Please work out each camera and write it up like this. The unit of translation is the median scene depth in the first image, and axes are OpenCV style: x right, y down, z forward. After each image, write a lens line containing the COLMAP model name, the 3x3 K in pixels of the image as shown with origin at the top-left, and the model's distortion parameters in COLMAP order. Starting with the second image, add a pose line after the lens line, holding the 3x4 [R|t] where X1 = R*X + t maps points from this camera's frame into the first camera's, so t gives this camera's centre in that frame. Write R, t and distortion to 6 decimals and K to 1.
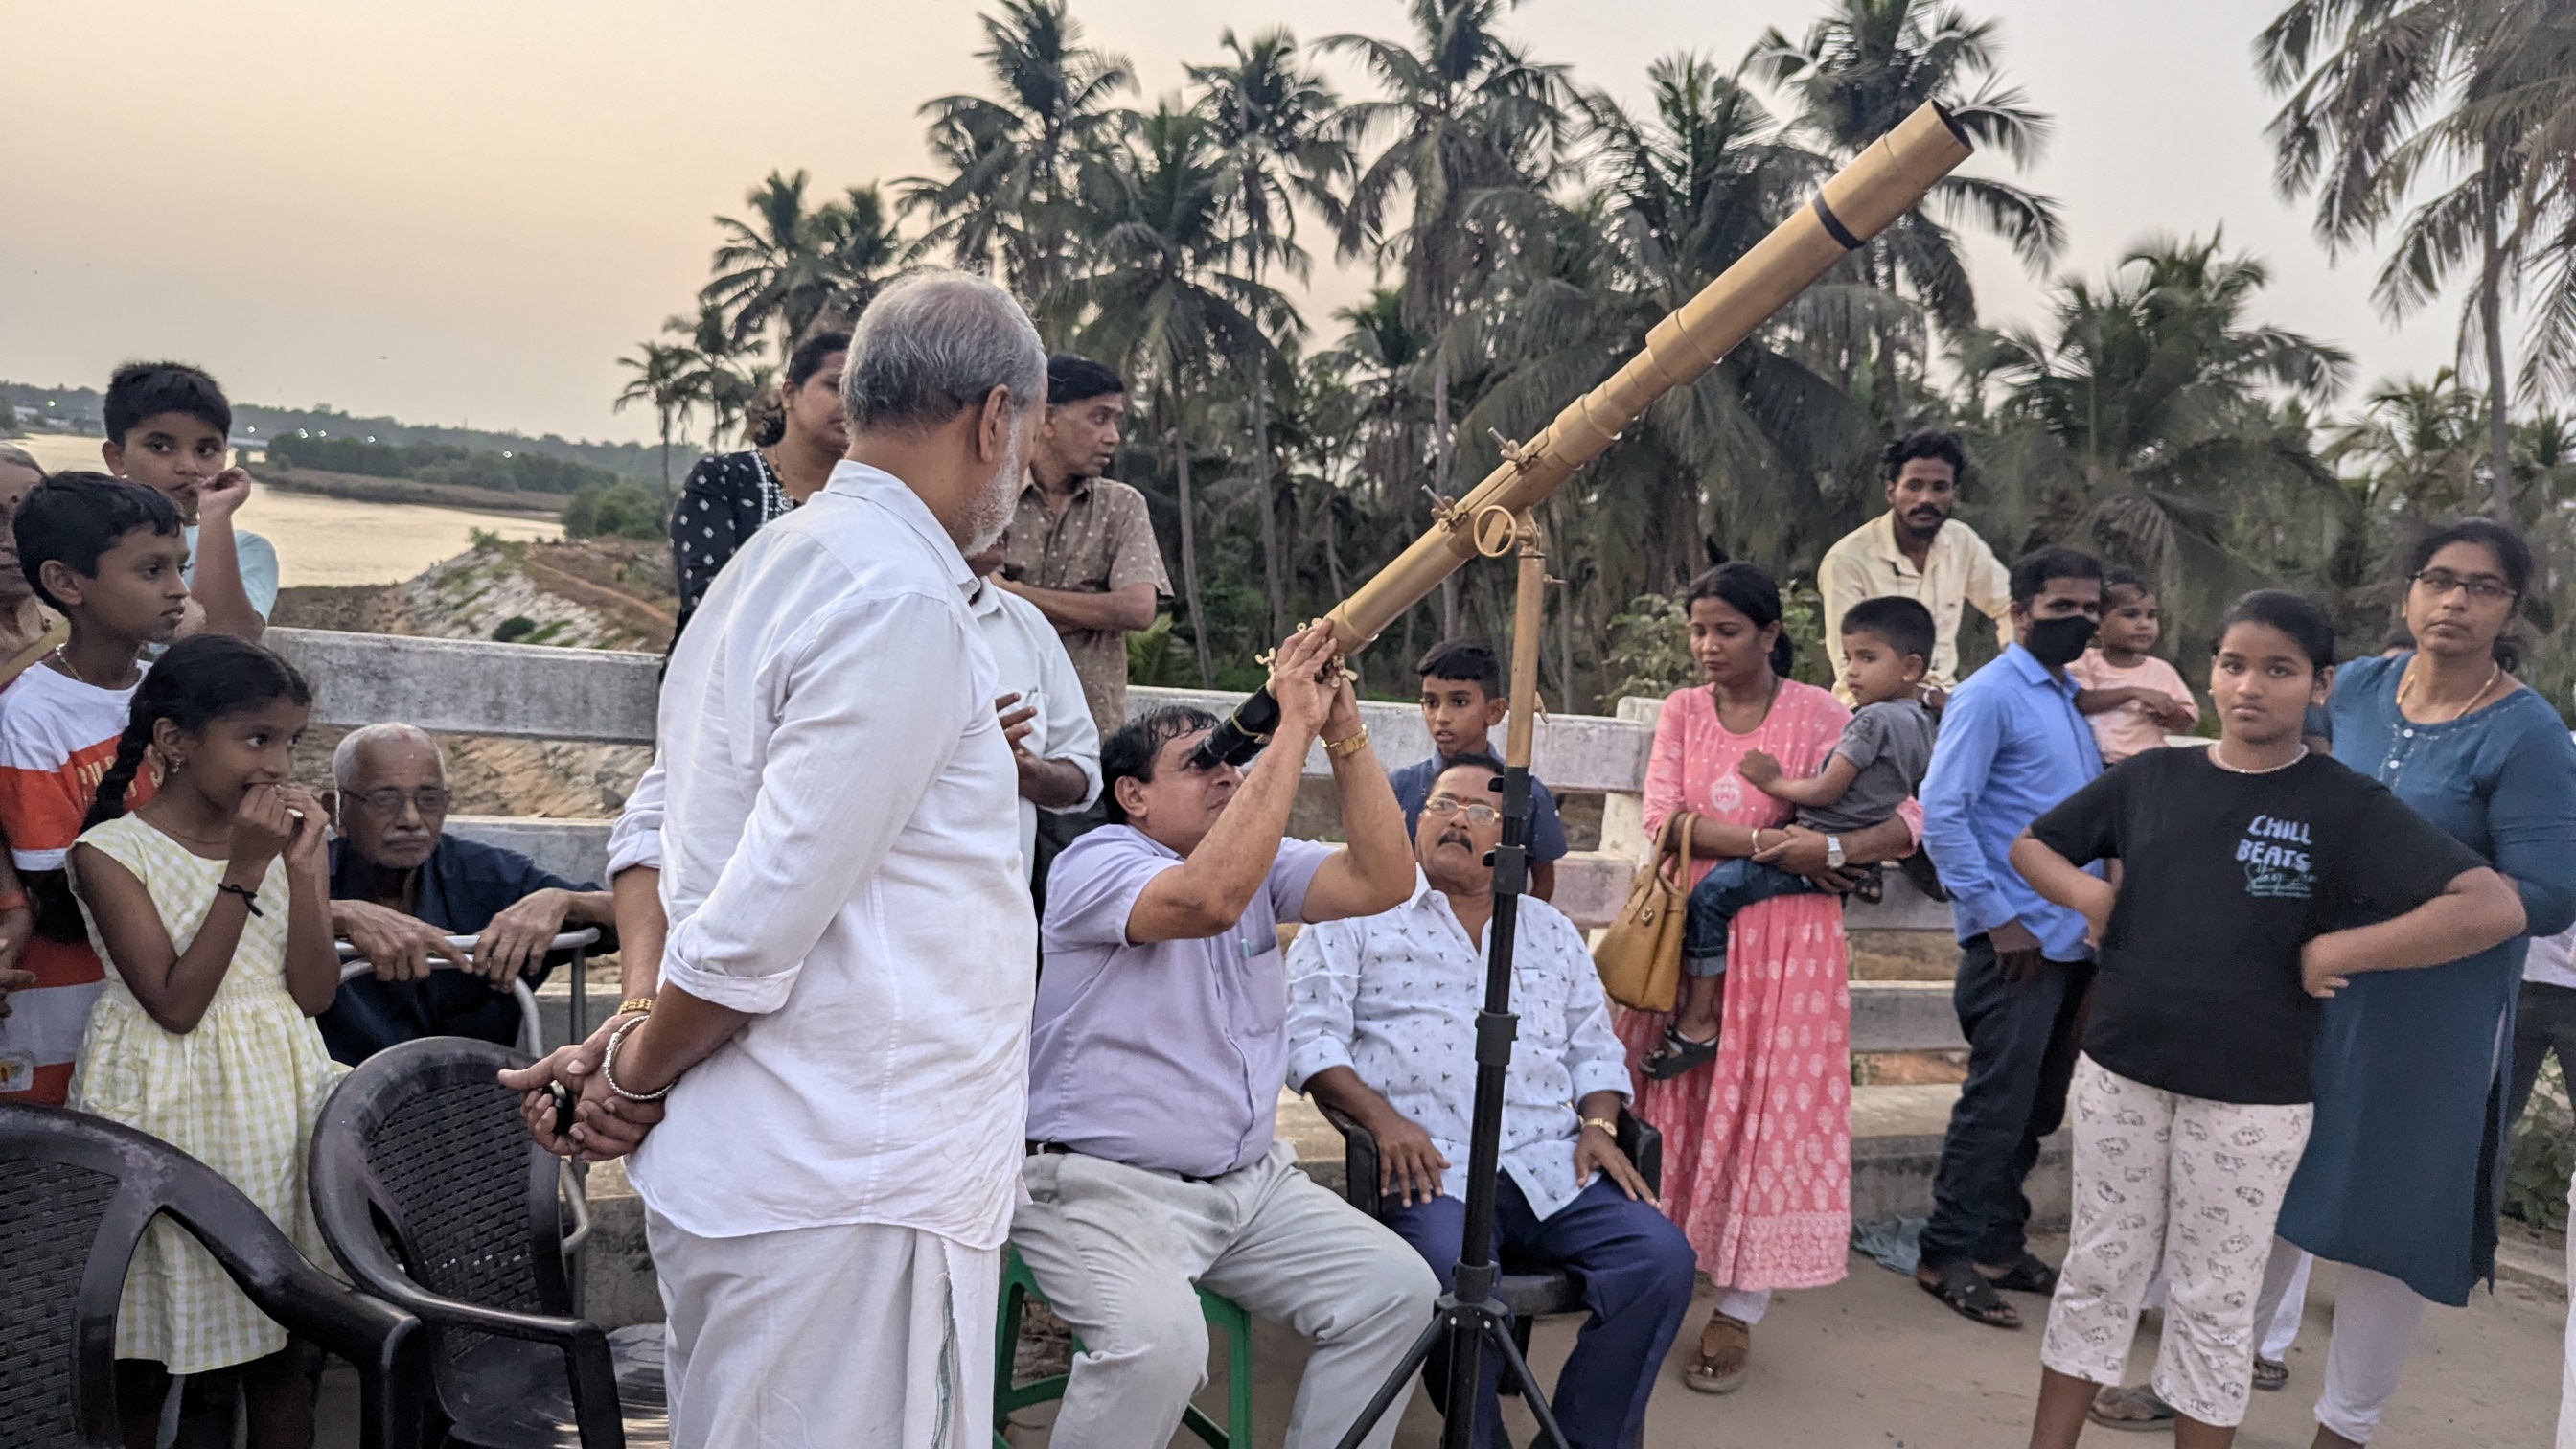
lens RADIAL K [[1823.1, 0, 1303.6], [0, 1823.1, 731.1], [0, 0, 1]] dist [0.055720, -0.046533]
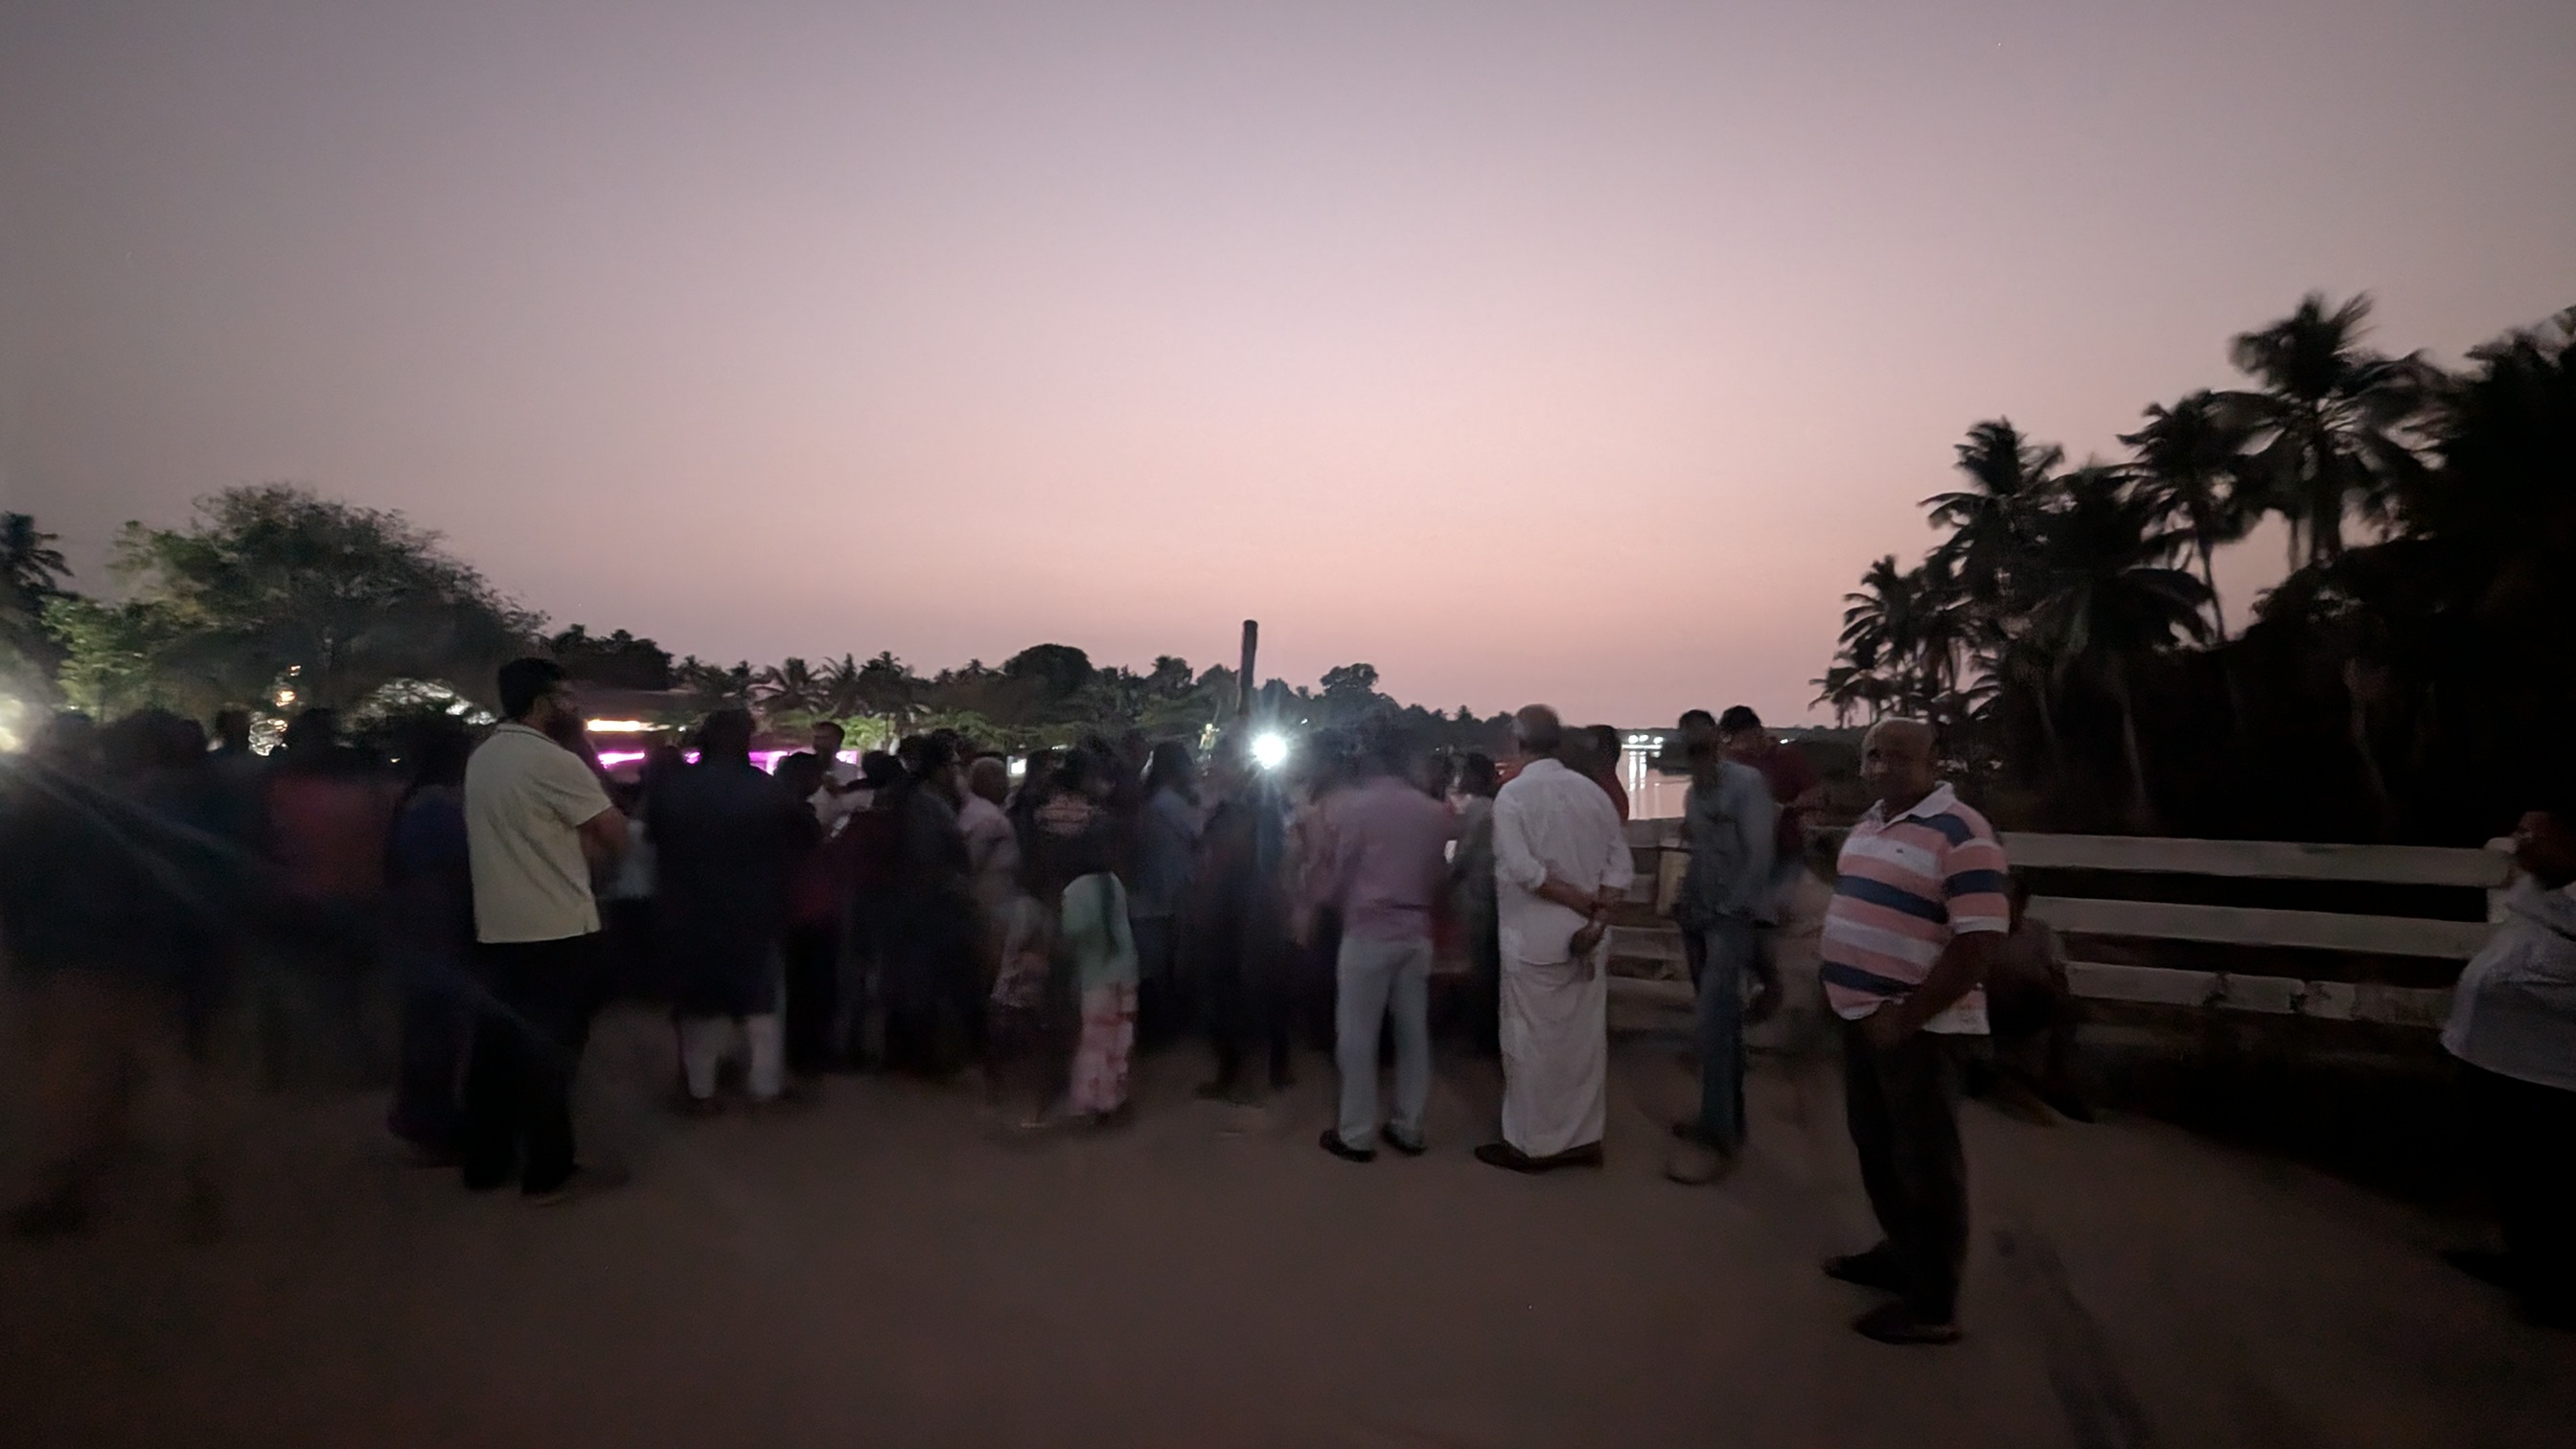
lens RADIAL K [[1067.0, 0, 1290.8], [0, 1067.0, 723.5], [0, 0, 1]] dist [0.001855, -0.000150]
pose [[0.653892, -0.107467, -0.748917, 0.125624], [-0.017413, 0.987461, -0.156901, 0.006979], [0.756388, 0.115638, 0.643821, -0.013515]]
